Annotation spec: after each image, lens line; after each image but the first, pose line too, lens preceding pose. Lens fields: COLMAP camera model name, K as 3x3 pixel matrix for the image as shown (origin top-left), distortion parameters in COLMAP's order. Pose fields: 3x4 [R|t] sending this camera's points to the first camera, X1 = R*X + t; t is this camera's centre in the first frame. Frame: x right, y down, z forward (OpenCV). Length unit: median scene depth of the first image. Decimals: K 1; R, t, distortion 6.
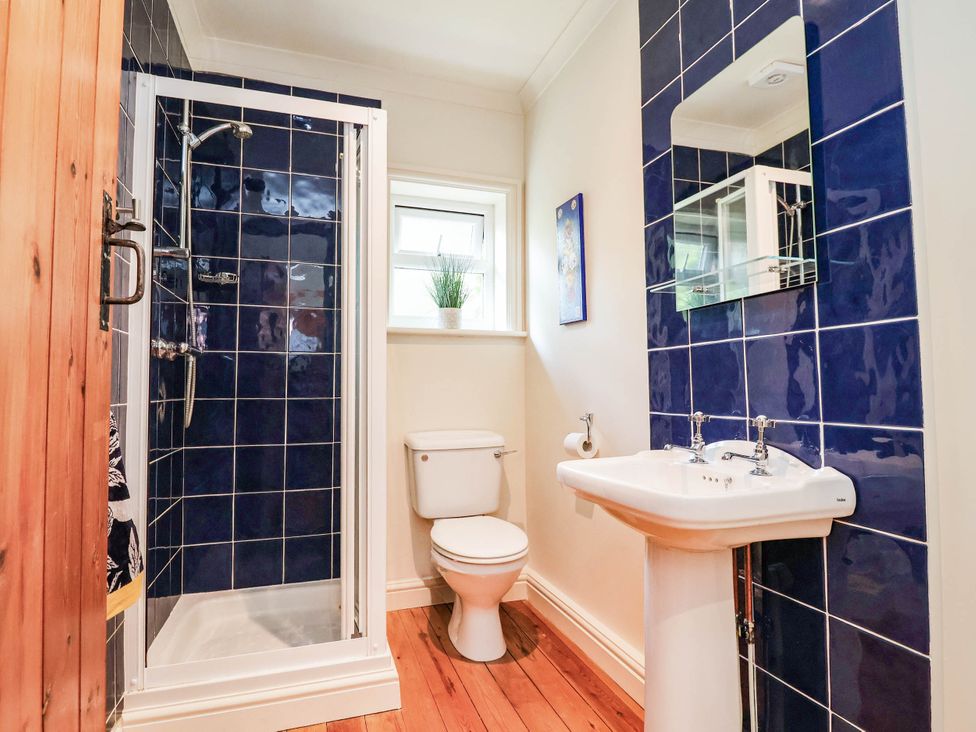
lens RADIAL K [[510.9, 0, 480.3], [0, 510.9, 363.2], [0, 0, 1]] dist [0.005077, -0.016082]
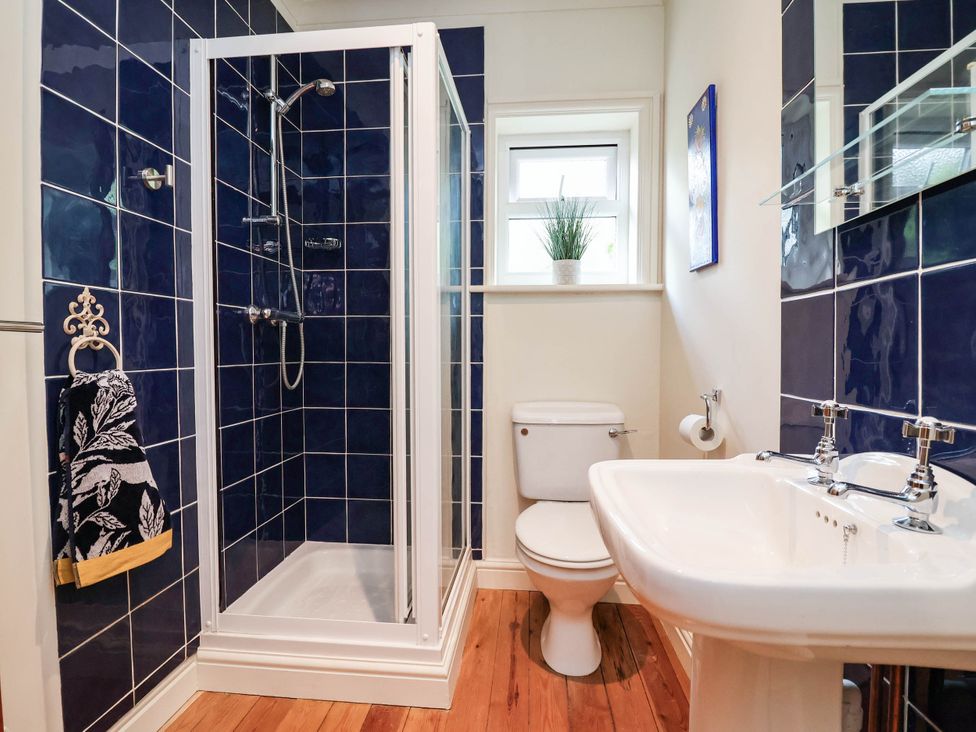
lens RADIAL K [[499.7, 0, 486.9], [0, 499.7, 364.0], [0, 0, 1]] dist [0.000732, -0.012115]
pose [[0.919079, 0.016467, -0.393729, 0.199594], [0.013785, 0.997172, 0.073882, 0.003186], [0.393832, -0.073331, 0.916253, 0.218100]]
